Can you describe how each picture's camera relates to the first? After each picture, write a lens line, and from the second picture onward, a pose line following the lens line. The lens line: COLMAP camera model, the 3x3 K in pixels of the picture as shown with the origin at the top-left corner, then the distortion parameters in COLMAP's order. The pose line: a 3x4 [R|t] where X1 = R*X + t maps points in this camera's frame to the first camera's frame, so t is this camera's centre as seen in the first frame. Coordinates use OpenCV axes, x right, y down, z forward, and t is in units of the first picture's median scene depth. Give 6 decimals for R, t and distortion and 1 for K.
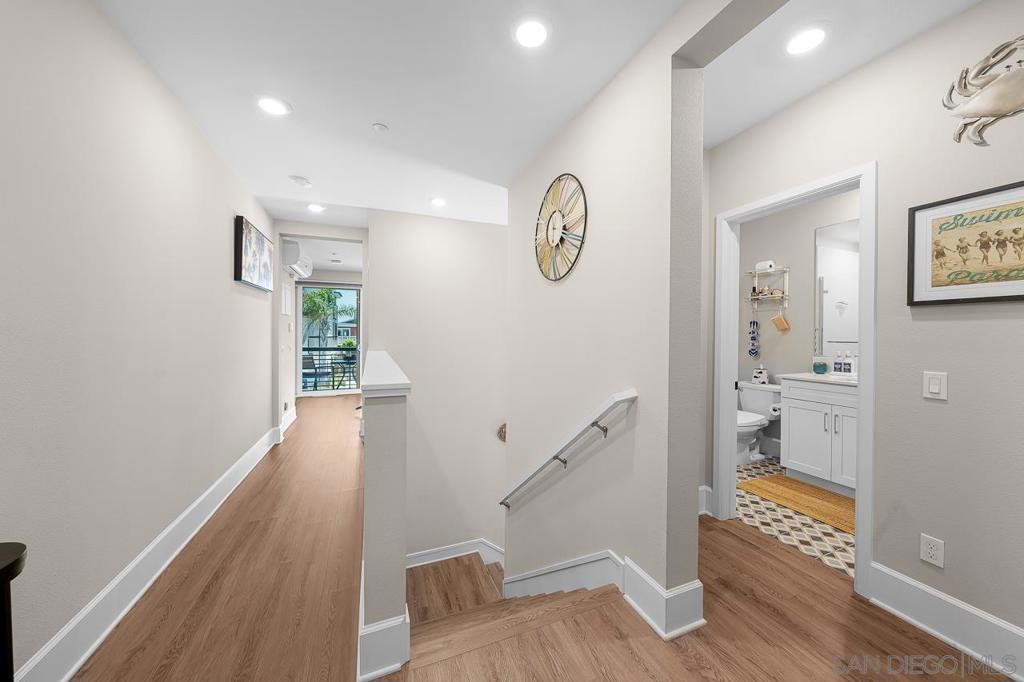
lens RADIAL K [[357.2, 0, 513.0], [0, 357.2, 336.5], [0, 0, 1]] dist [-0.000899, 0.000065]
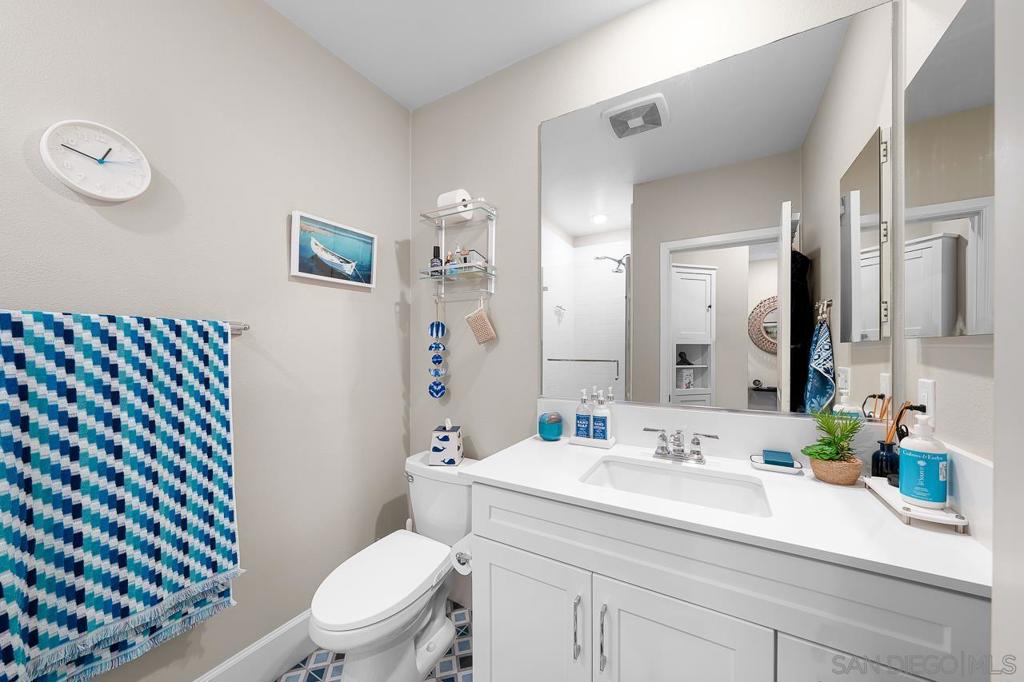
lens RADIAL K [[357.2, 0, 513.2], [0, 357.2, 347.0], [0, 0, 1]] dist [-0.000899, 0.000065]
pose [[0.788672, -0.000192, 0.614814, 0.491705], [0.005507, 0.999962, -0.006752, -0.007553], [-0.614789, 0.008711, 0.788643, 0.605479]]
